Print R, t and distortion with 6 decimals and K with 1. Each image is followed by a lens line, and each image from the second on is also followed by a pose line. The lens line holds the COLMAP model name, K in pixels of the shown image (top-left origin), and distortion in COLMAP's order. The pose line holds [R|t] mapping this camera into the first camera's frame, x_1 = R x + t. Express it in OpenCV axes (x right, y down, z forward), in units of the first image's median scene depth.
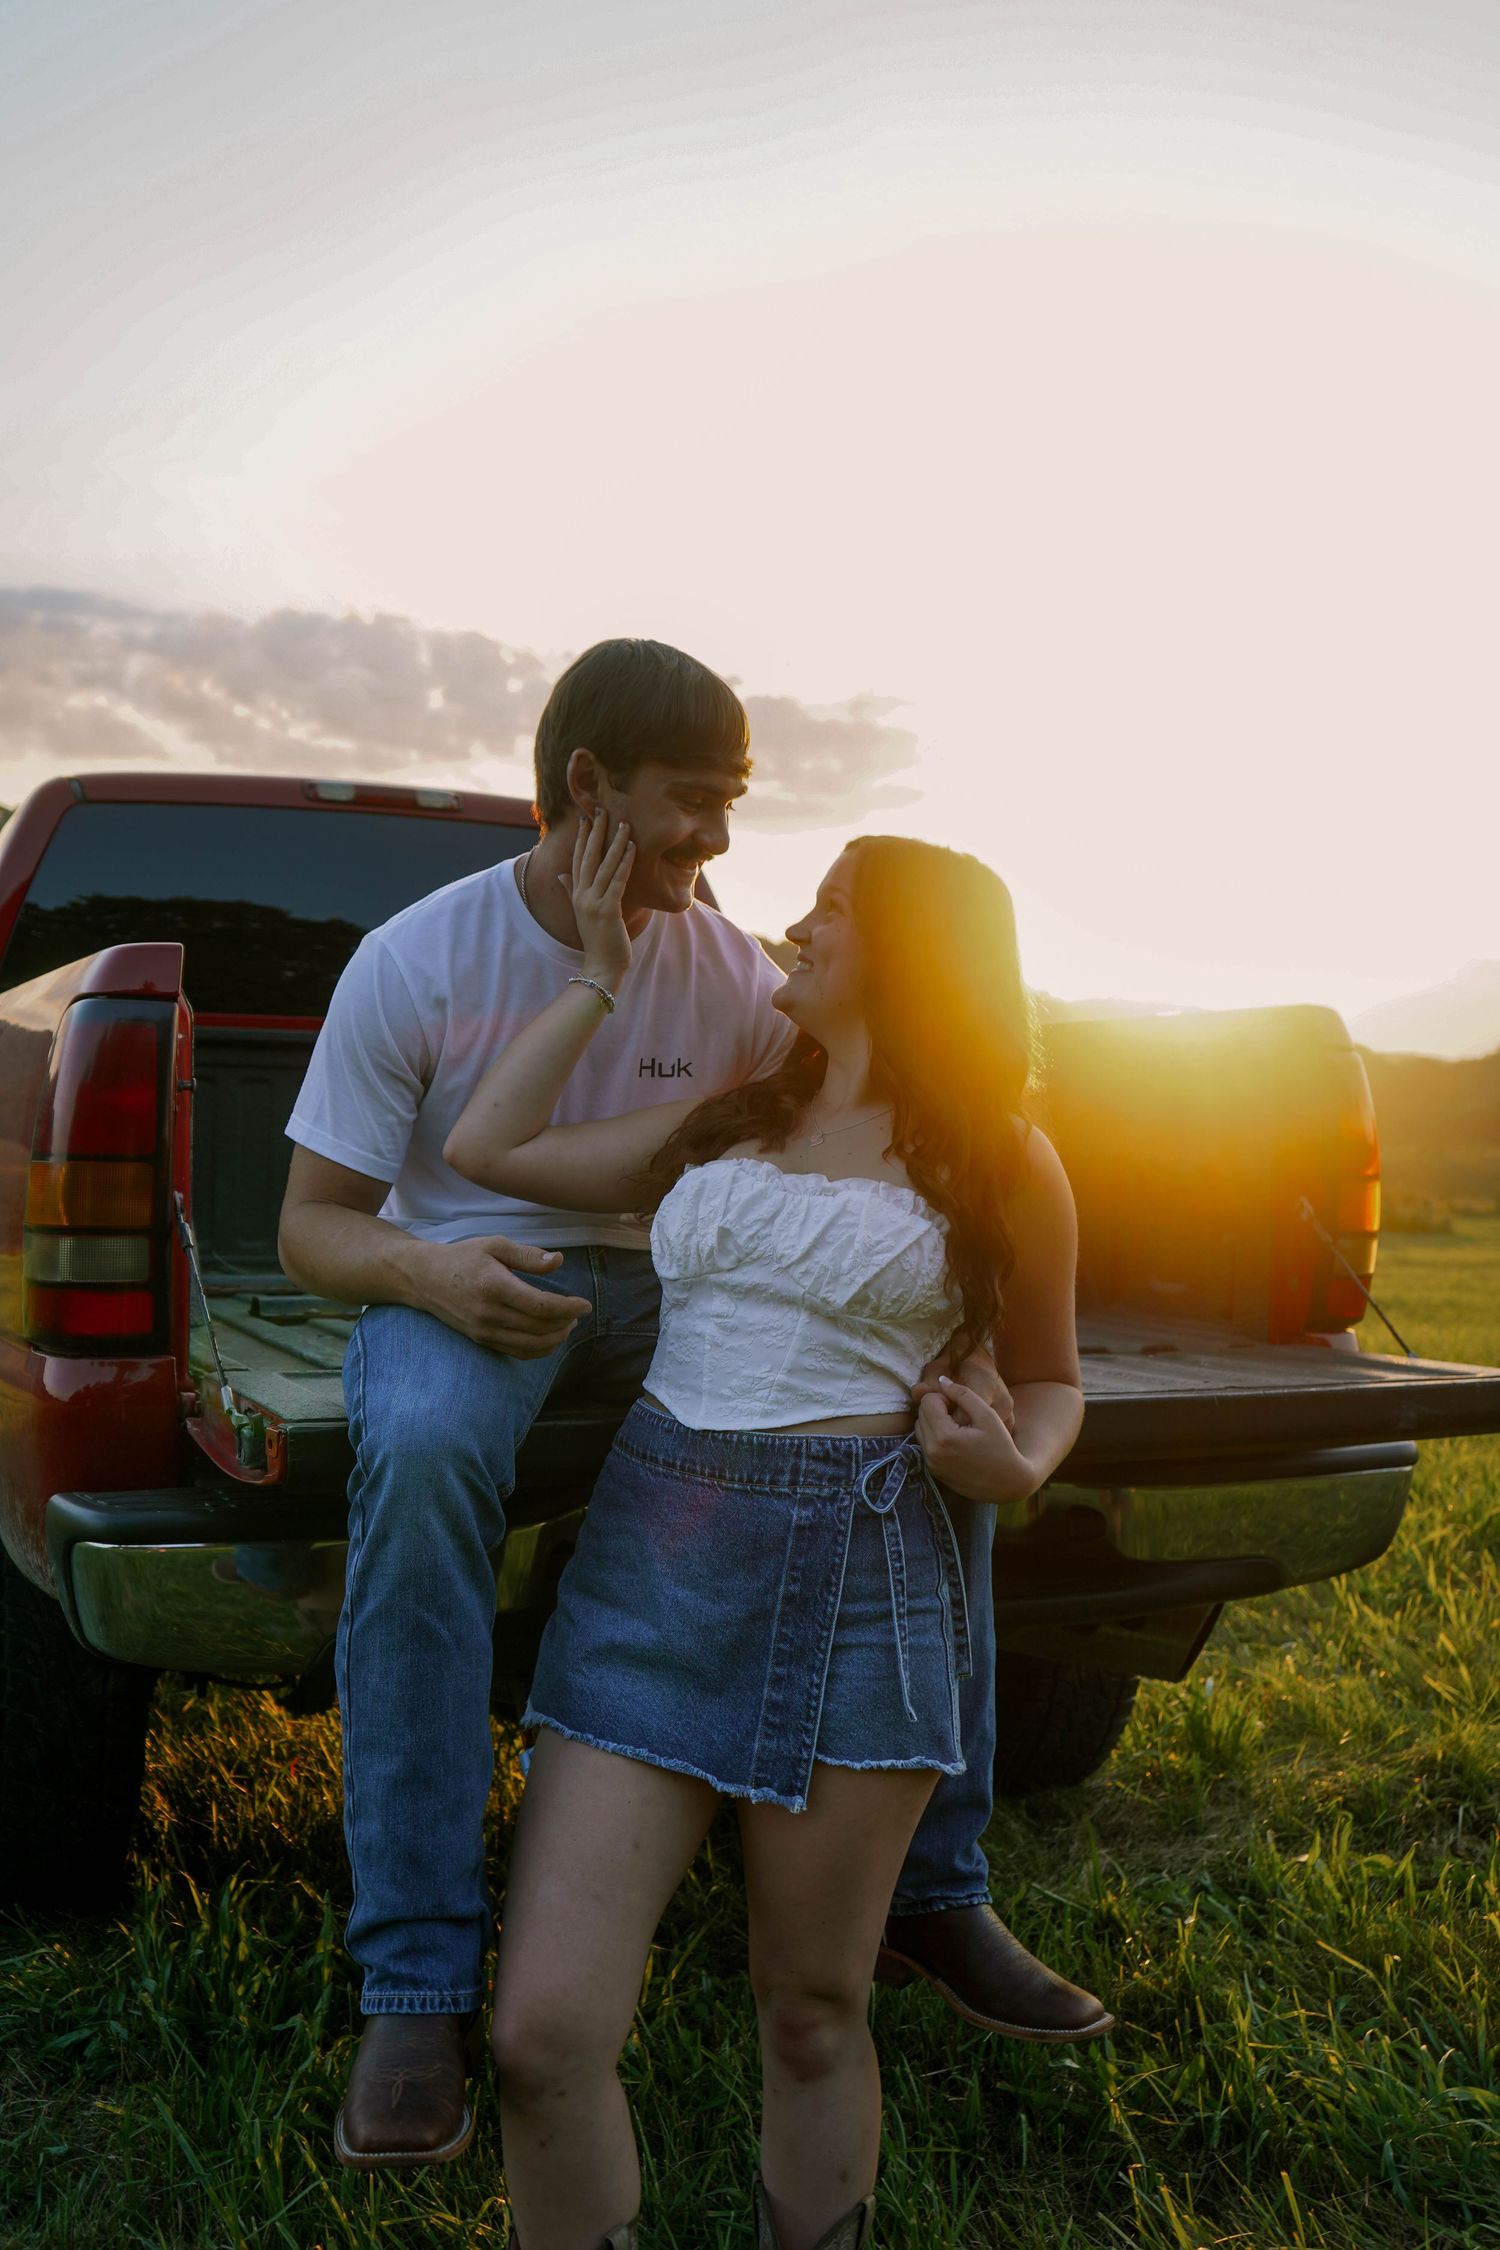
lens RADIAL K [[2146.2, 0, 714.9], [0, 2146.2, 1162.2], [0, 0, 1]] dist [-0.113685, 0.000000]
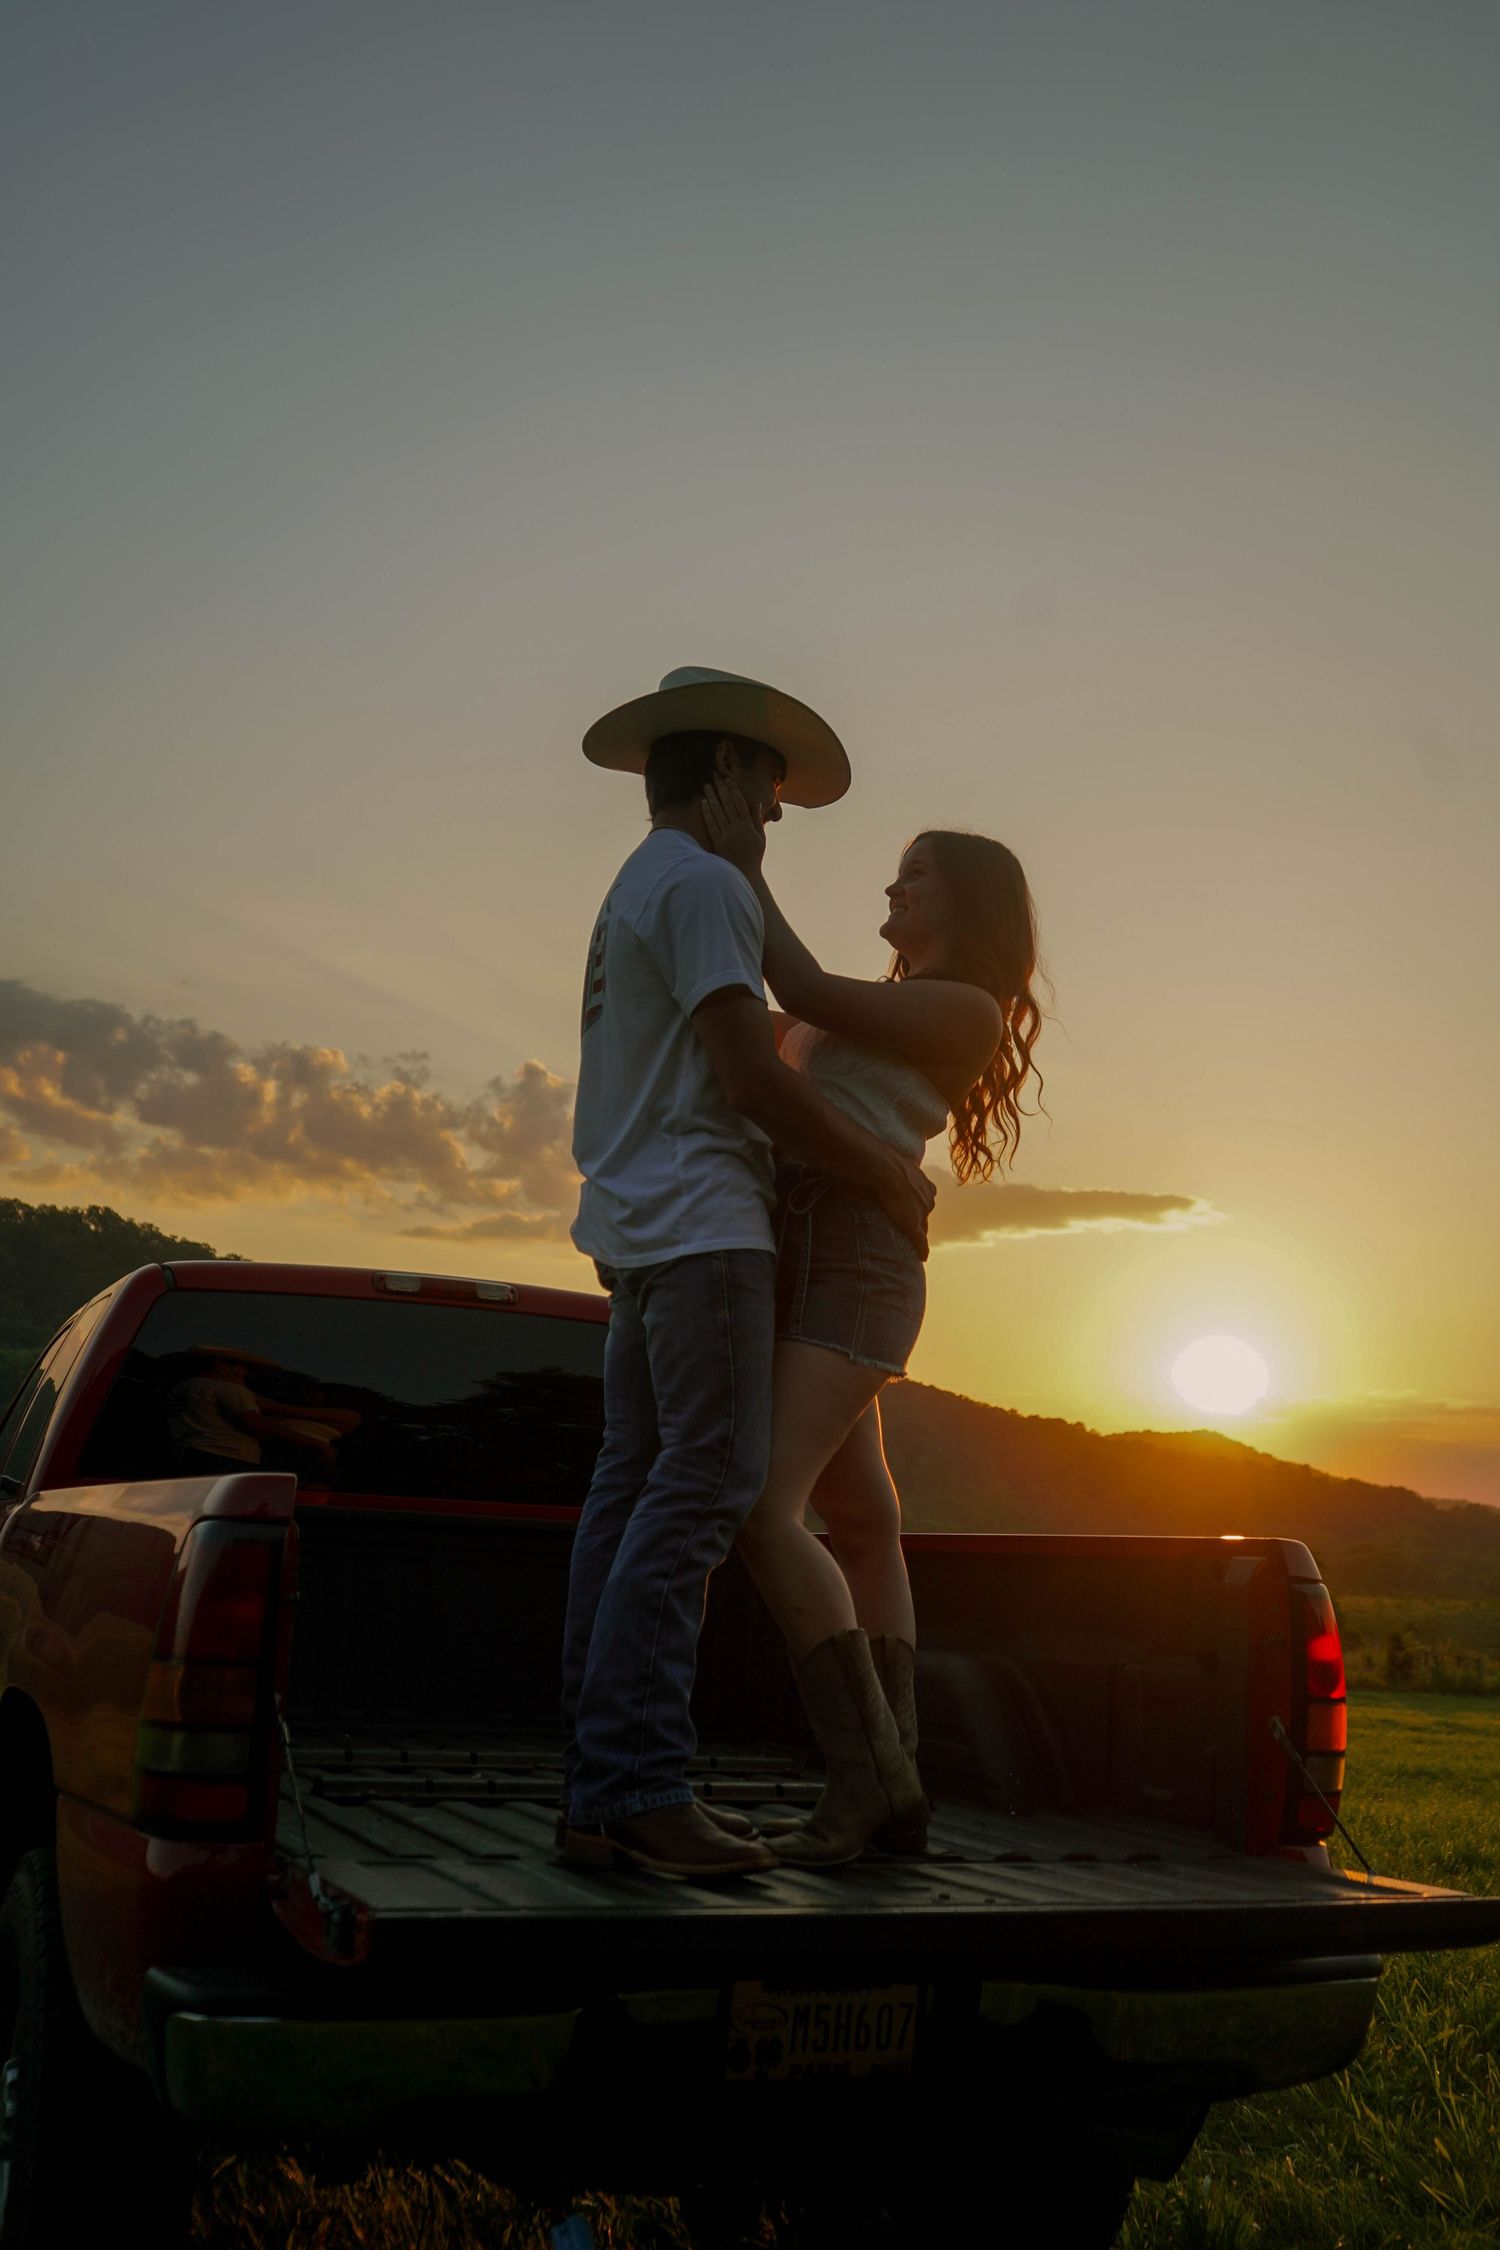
lens RADIAL K [[2194.4, 0, 753.8], [0, 2194.4, 1131.7], [0, 0, 1]] dist [-0.073788, 0.000000]
pose [[0.999413, 0.034236, 0.001552, -0.007107], [-0.033159, 0.977432, -0.208634, -0.036583], [-0.008659, 0.208460, 0.977993, -0.165471]]
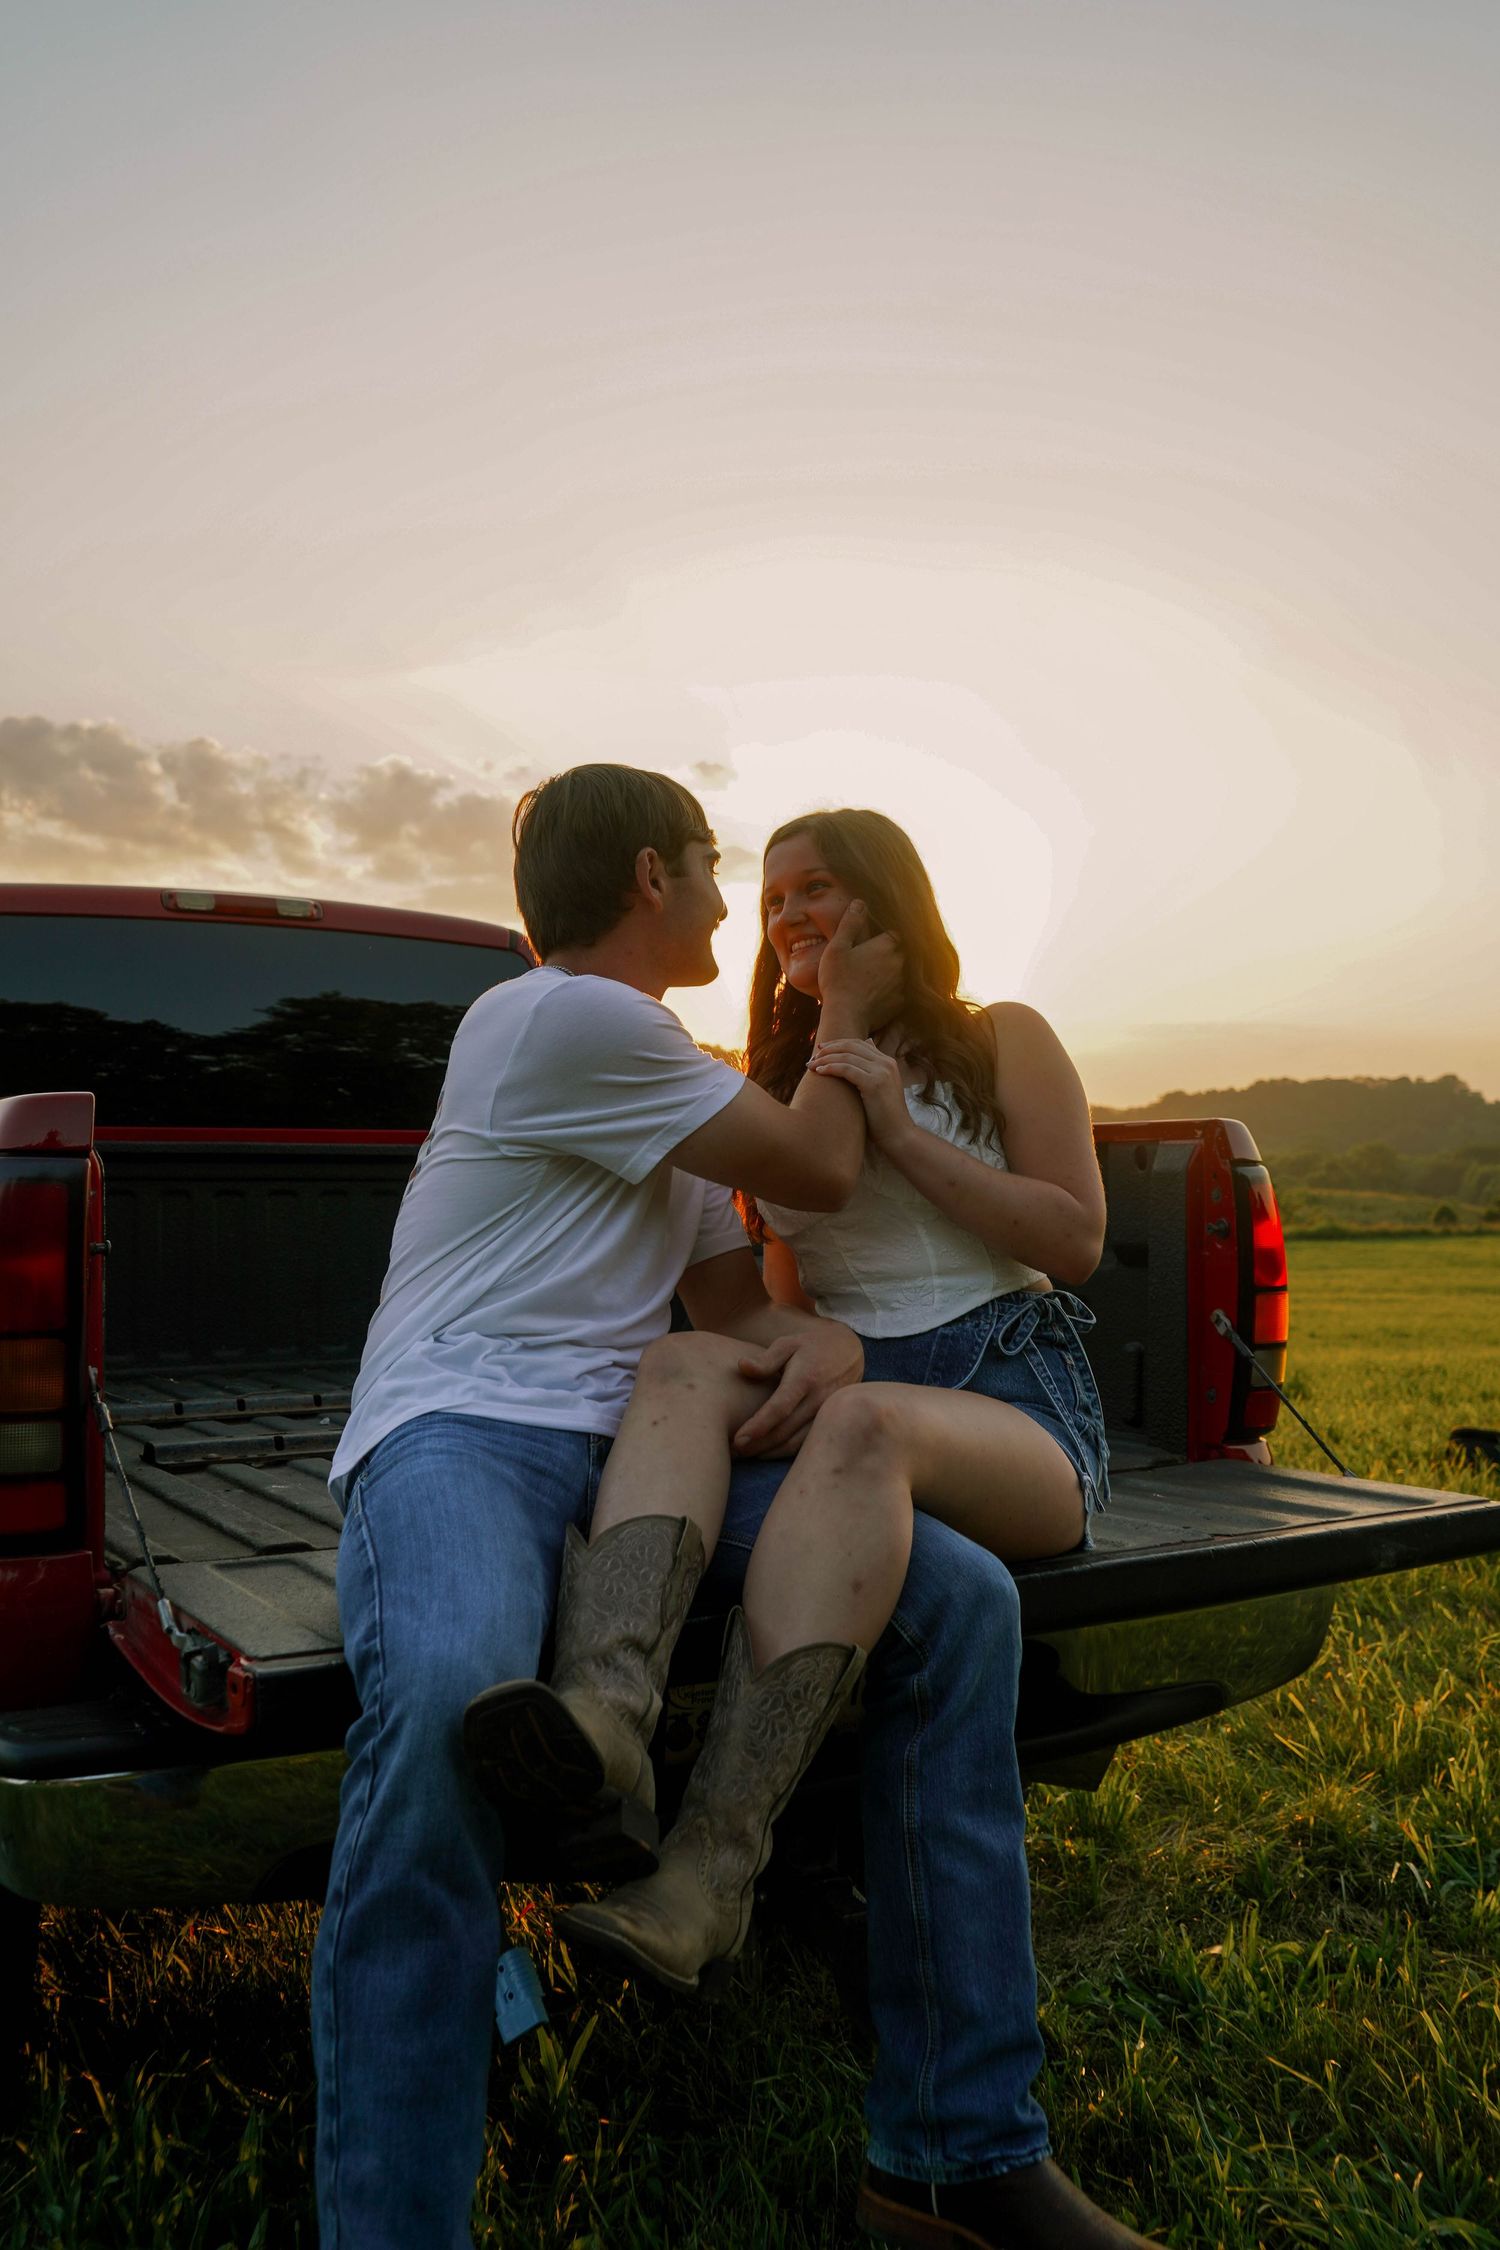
lens RADIAL K [[1895.8, 0, 764.0], [0, 1895.8, 1143.1], [0, 0, 1]] dist [-0.069919, 0.002830]
pose [[0.988983, -0.014434, 0.147323, -0.070037], [0.018429, 0.999498, -0.025788, -0.044531], [-0.146876, 0.028219, 0.988752, 0.138950]]
